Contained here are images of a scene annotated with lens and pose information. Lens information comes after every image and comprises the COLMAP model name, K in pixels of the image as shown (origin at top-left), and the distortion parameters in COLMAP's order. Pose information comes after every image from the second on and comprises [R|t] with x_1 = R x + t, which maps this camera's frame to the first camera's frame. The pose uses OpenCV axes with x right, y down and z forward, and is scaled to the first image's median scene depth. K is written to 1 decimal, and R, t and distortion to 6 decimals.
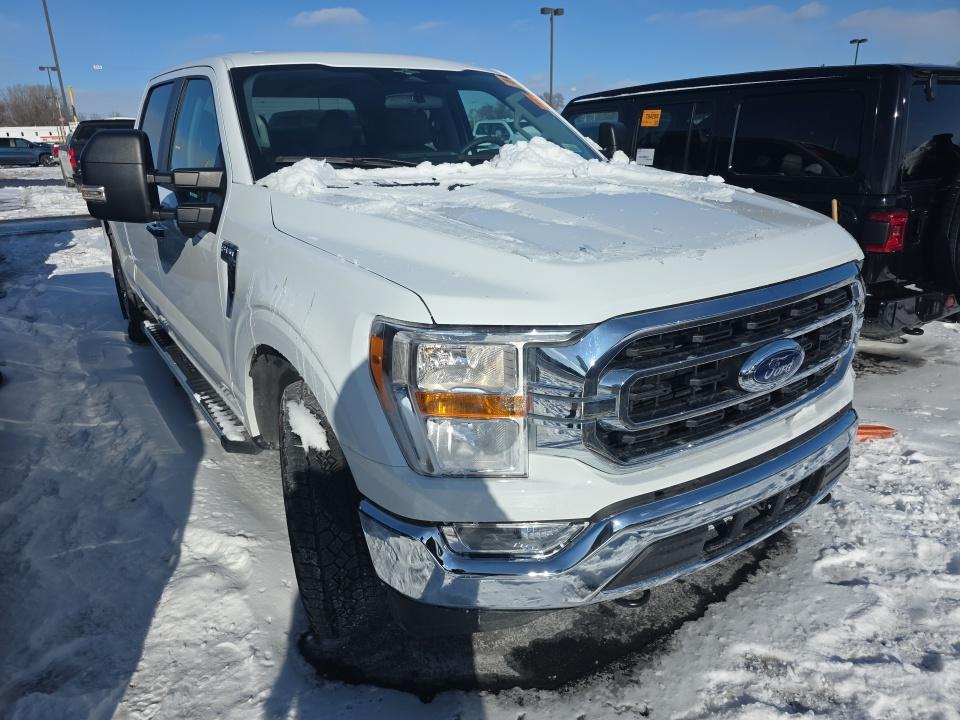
lens RADIAL K [[653.9, 0, 474.0], [0, 653.9, 352.6], [0, 0, 1]] dist [0.050042, -0.041506]
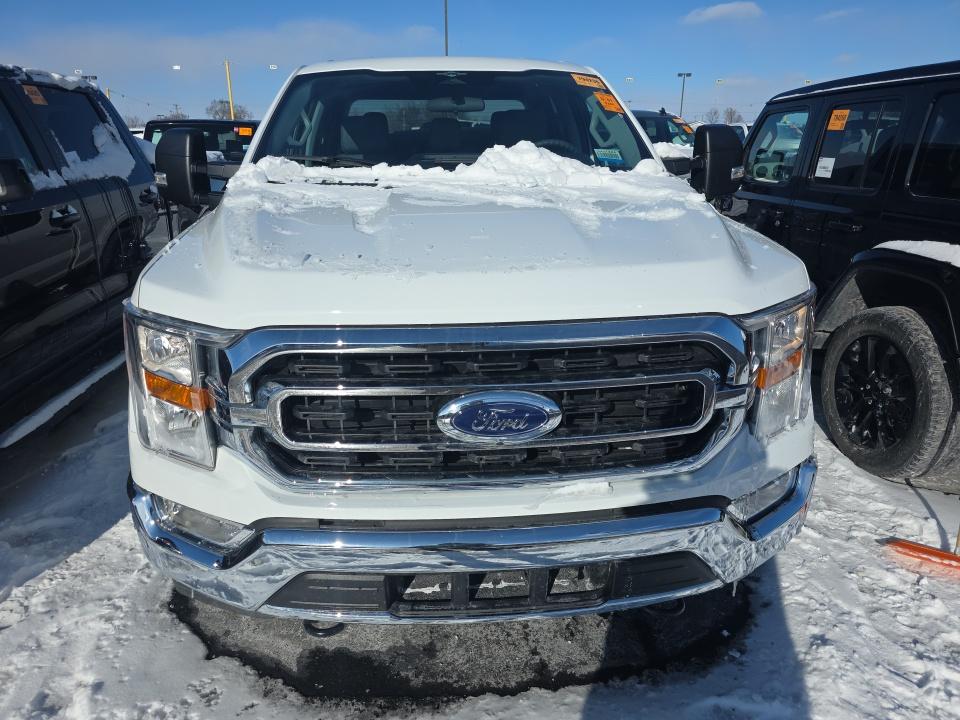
lens RADIAL K [[653.9, 0, 474.0], [0, 653.9, 352.6], [0, 0, 1]] dist [0.050042, -0.041506]
pose [[0.872030, 0.166893, -0.460121, 0.603313], [-0.167335, 0.985081, 0.040168, -0.068420], [0.459960, 0.041966, 0.886947, 0.180713]]
